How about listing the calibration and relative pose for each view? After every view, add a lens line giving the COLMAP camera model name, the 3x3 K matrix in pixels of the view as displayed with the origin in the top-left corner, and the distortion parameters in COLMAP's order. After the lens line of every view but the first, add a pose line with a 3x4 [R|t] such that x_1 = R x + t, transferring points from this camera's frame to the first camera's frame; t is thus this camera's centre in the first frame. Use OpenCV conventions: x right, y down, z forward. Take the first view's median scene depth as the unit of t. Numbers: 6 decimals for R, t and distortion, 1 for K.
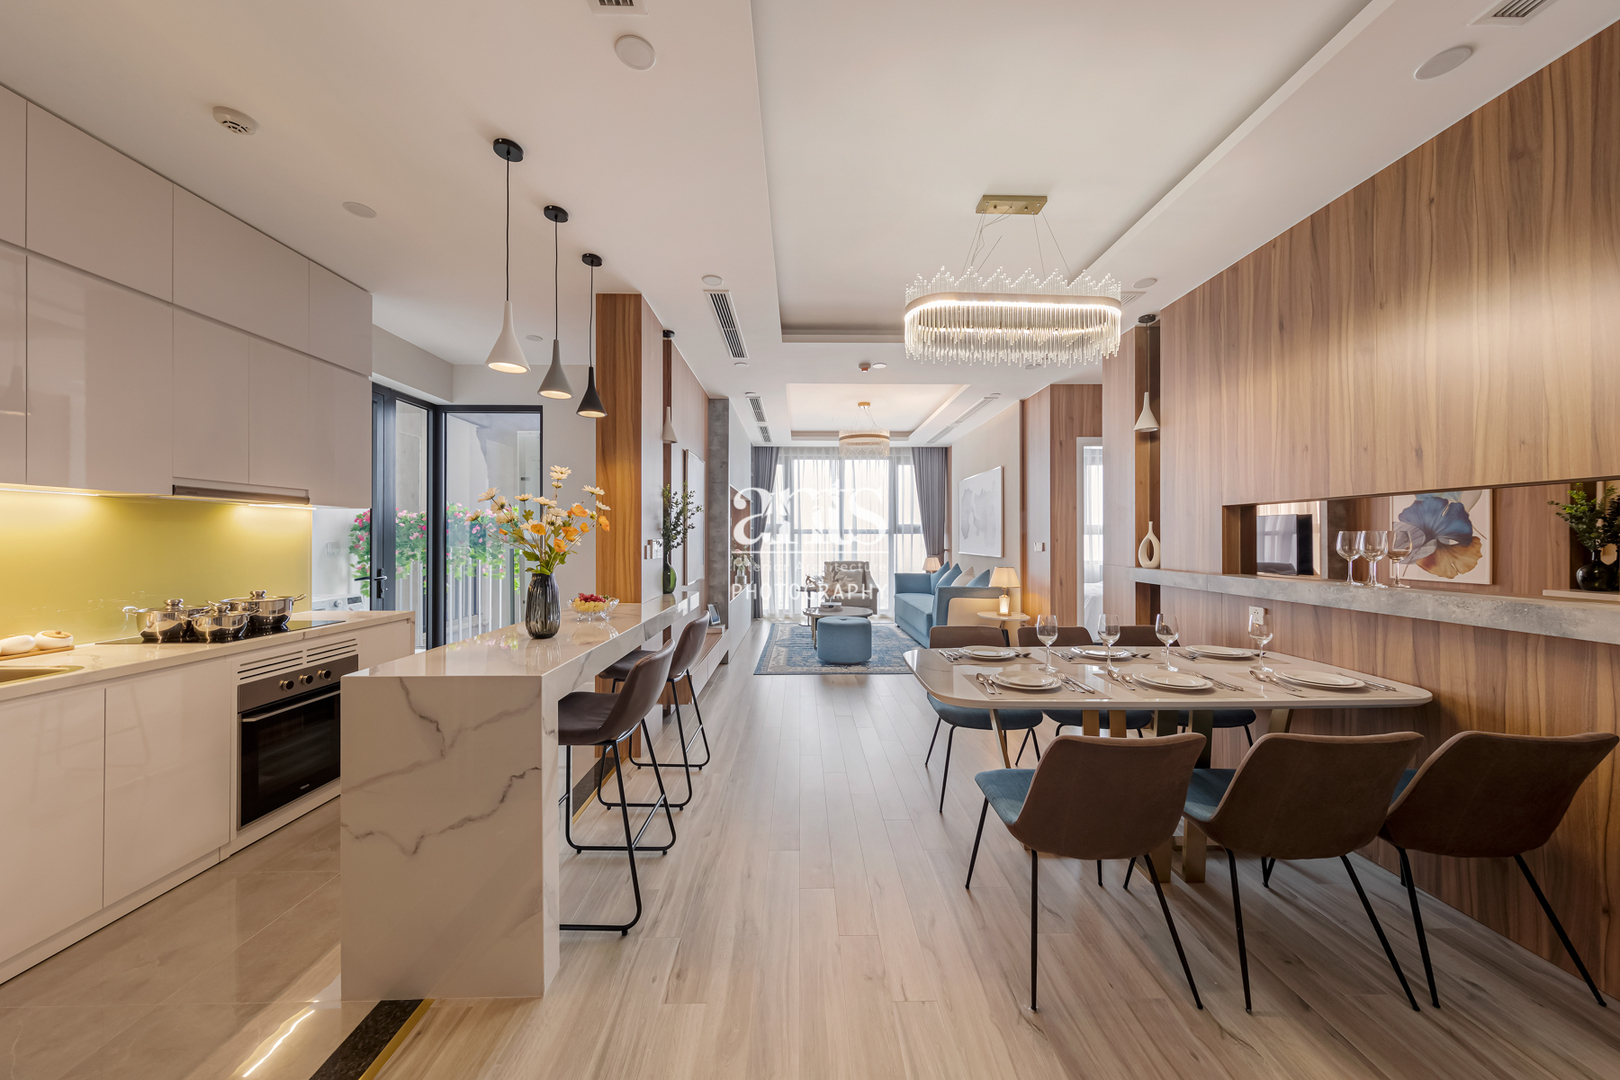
lens RADIAL K [[538.4, 0, 805.3], [0, 538.4, 535.4], [0, 0, 1]] dist [0.006156, -0.000843]
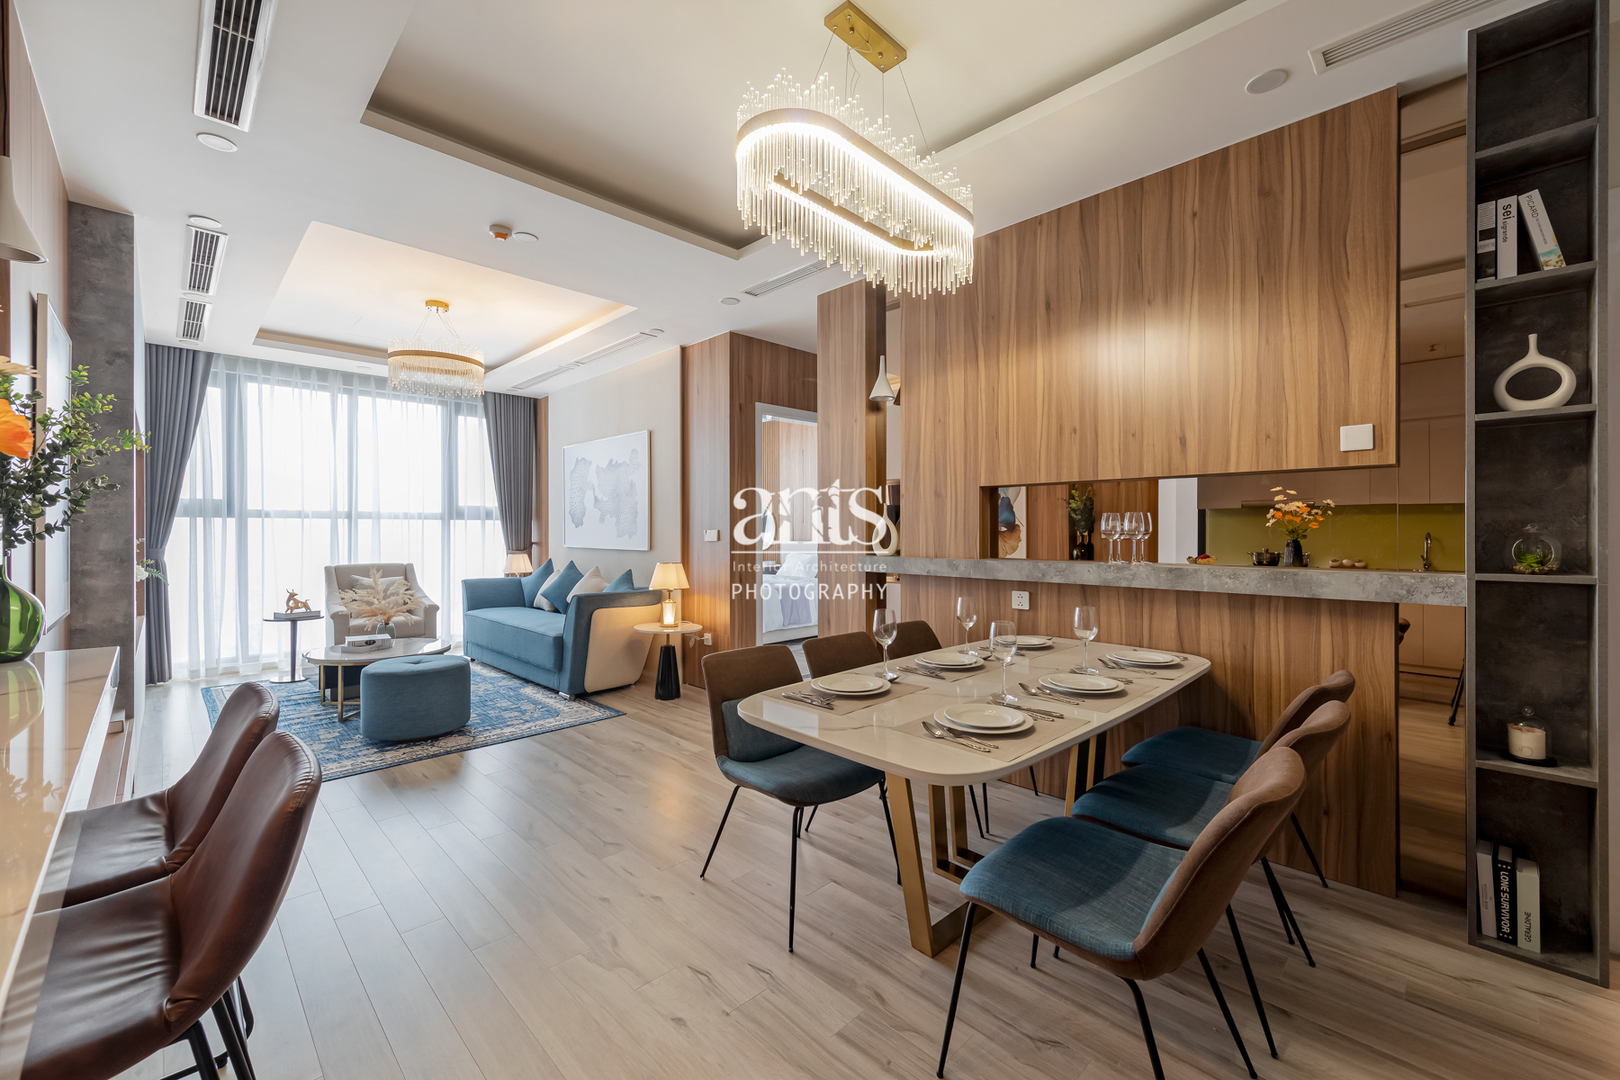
lens RADIAL K [[645.6, 0, 809.7], [0, 645.6, 530.5], [0, 0, 1]] dist [0.007960, -0.002136]
pose [[0.716161, -0.001094, 0.697934, -0.183063], [-0.002774, 0.999986, 0.004414, 0.014354], [-0.697929, -0.005097, 0.716149, 0.321967]]
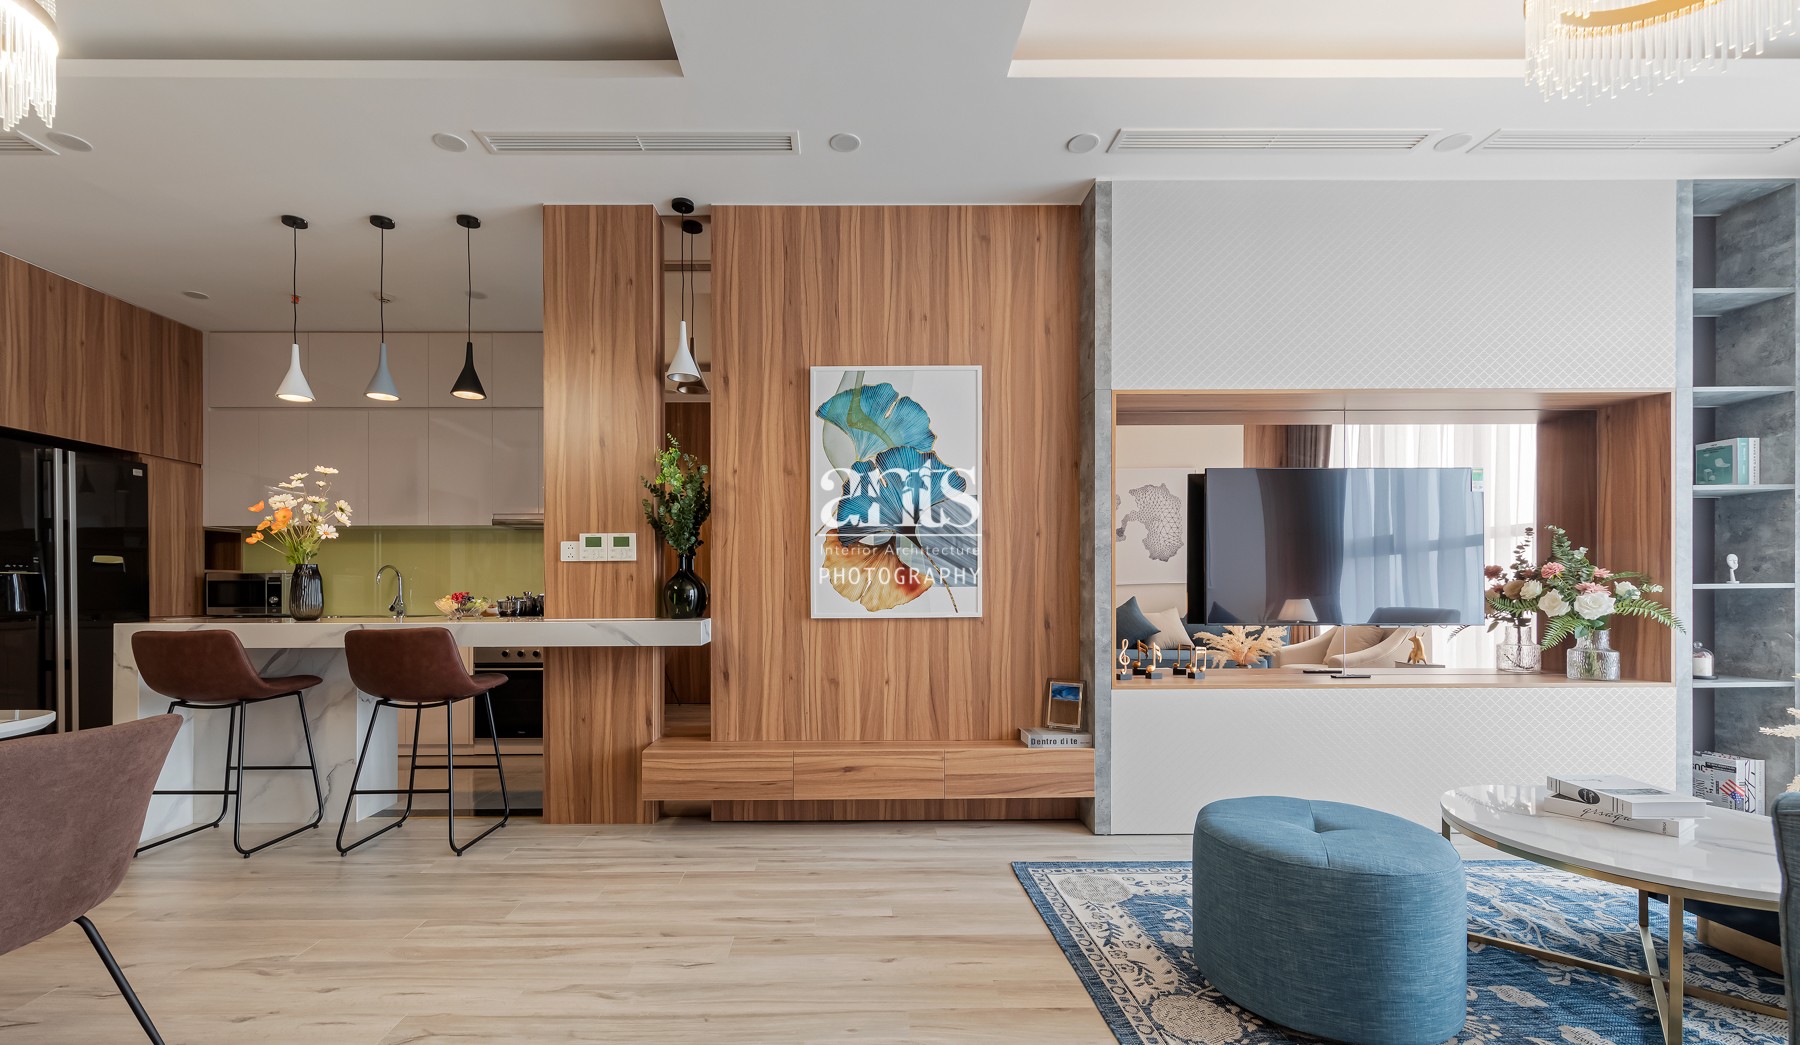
lens RADIAL K [[731.9, 0, 851.9], [0, 731.9, 592.4], [0, 0, 1]] dist [0.003566, -0.000771]
pose [[0.003202, 0.003731, -0.999988, 0.641998], [0.008729, 0.999955, 0.003759, 0.079829], [0.999957, -0.008740, 0.003169, 1.278244]]
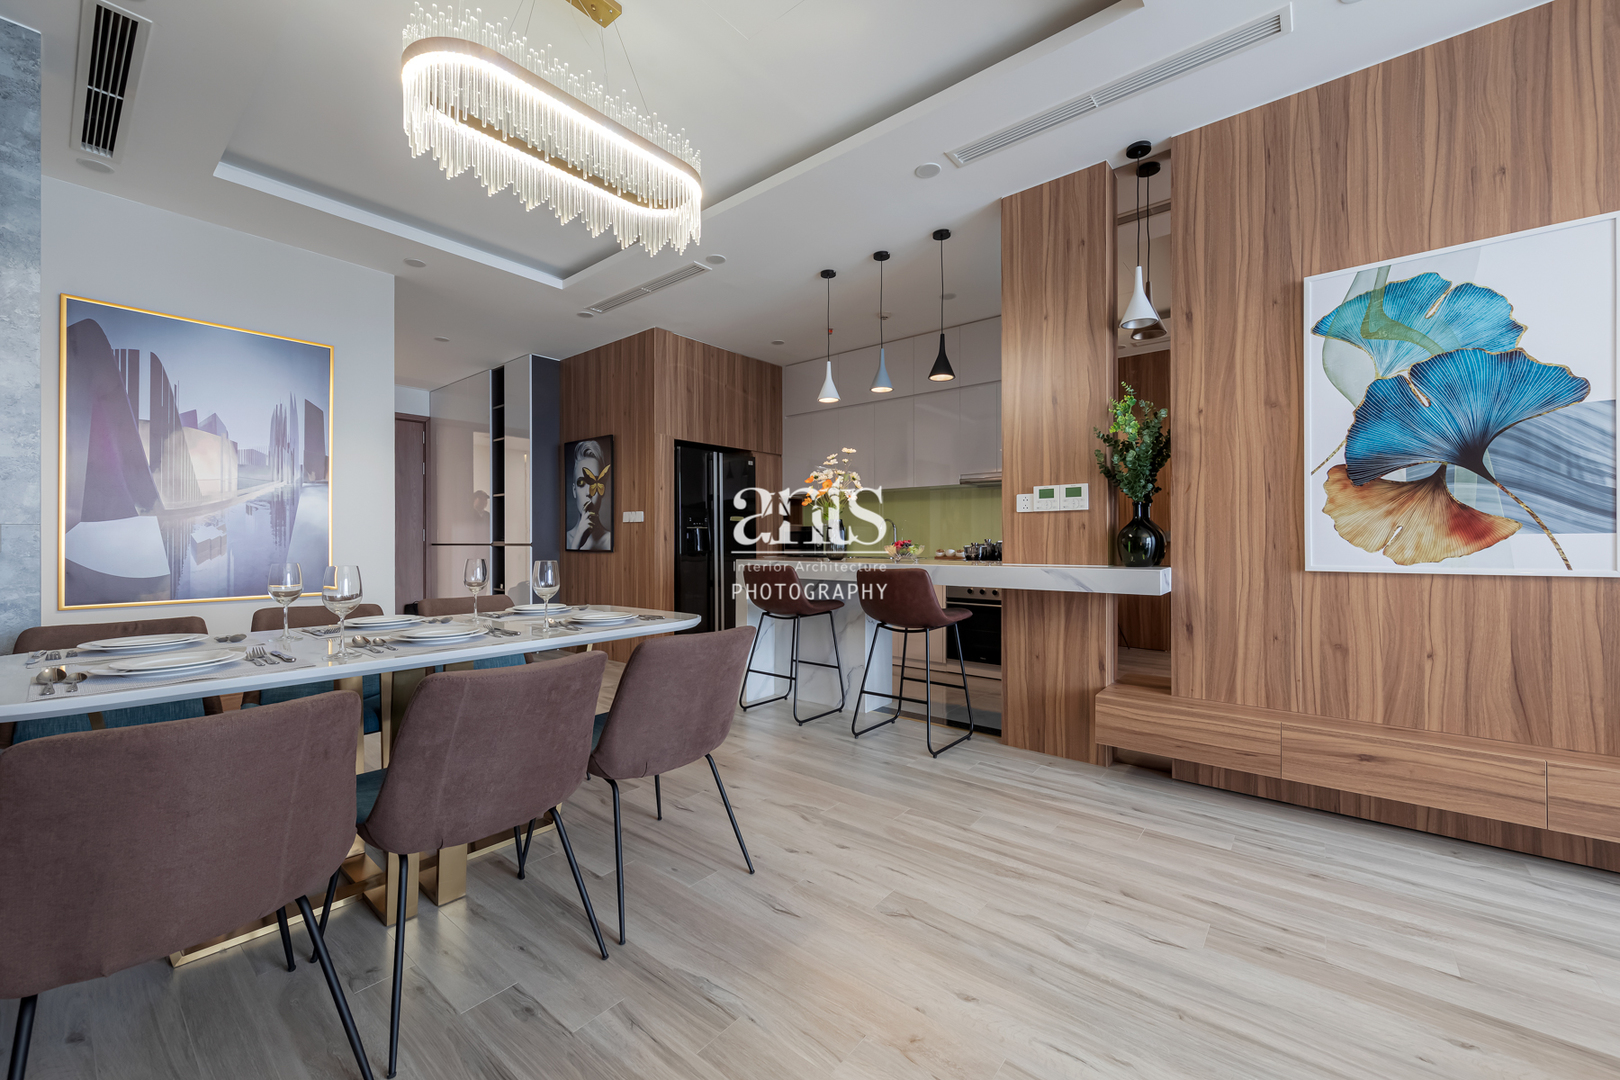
lens RADIAL K [[645.6, 0, 789.3], [0, 645.6, 536.0], [0, 0, 1]] dist [0.007960, -0.002136]
pose [[-0.653260, -0.001106, -0.757133, 0.613595], [0.008103, 0.999931, -0.008452, 0.079173], [0.757090, -0.011656, -0.653207, 1.265363]]
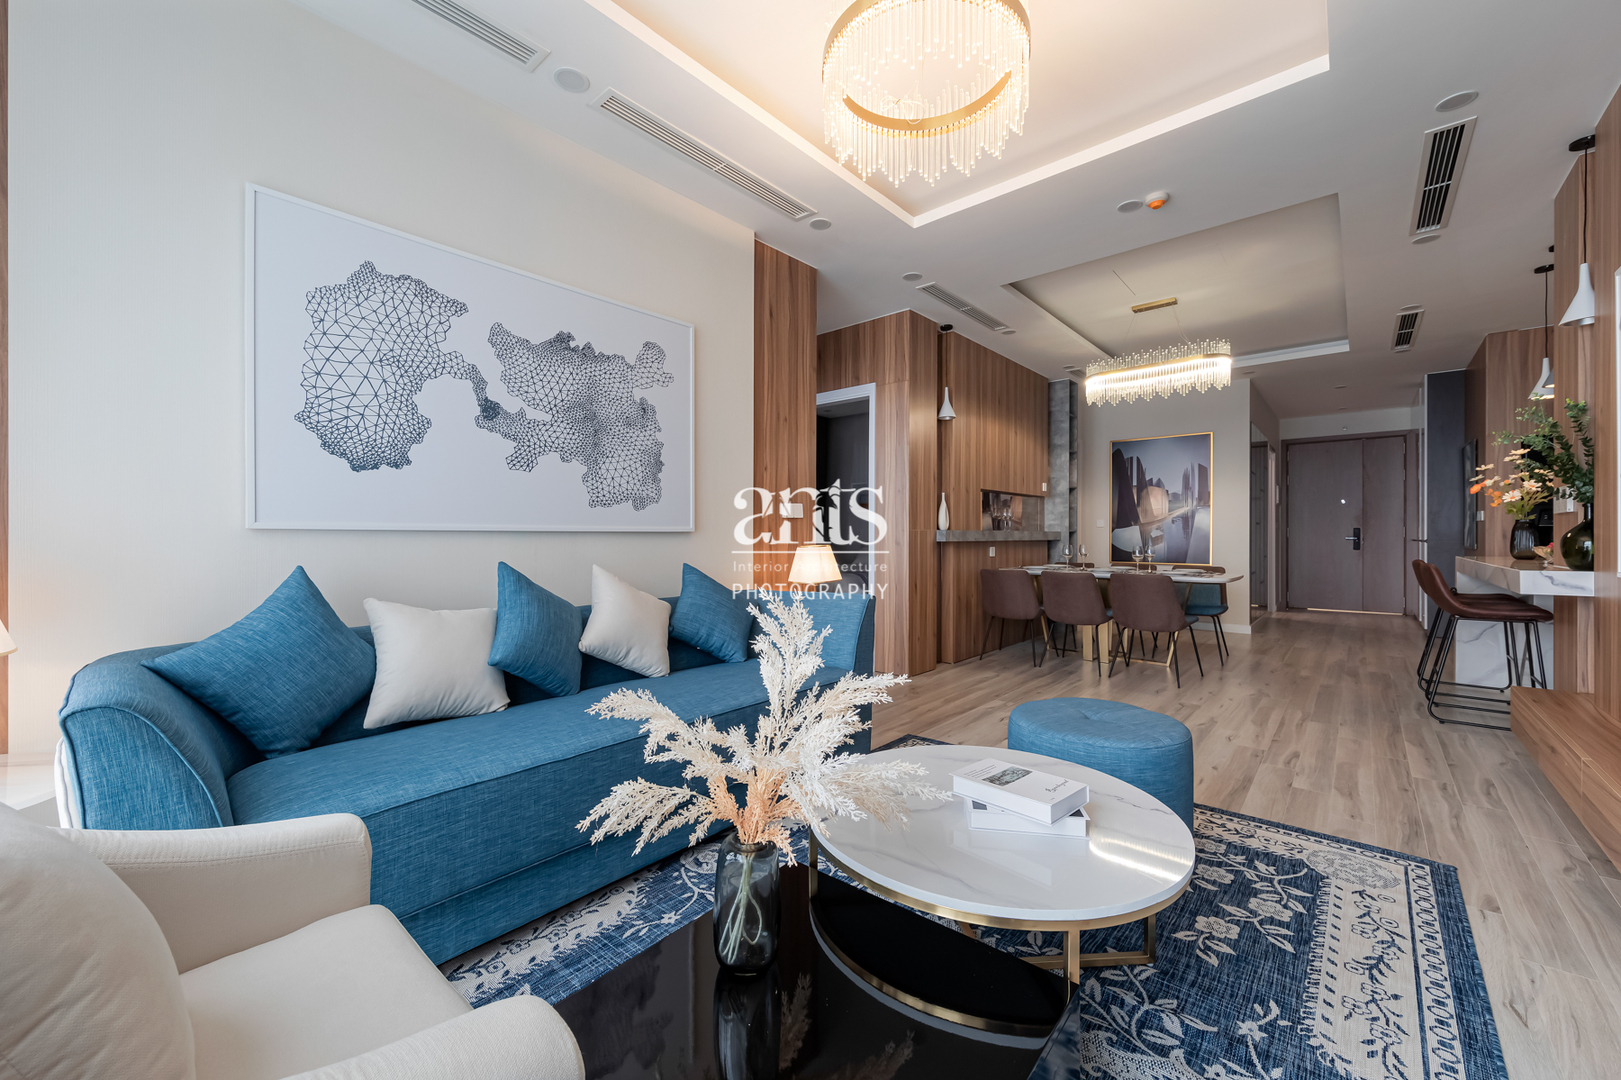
lens RADIAL K [[594.5, 0, 817.1], [0, 594.5, 548.5], [0, 0, 1]] dist [0.000020, 0.000176]
pose [[-0.734539, -0.011696, 0.678465, -0.074664], [-0.000644, 0.999863, 0.016539, 0.080343], [-0.678566, 0.011711, -0.734446, 2.214881]]
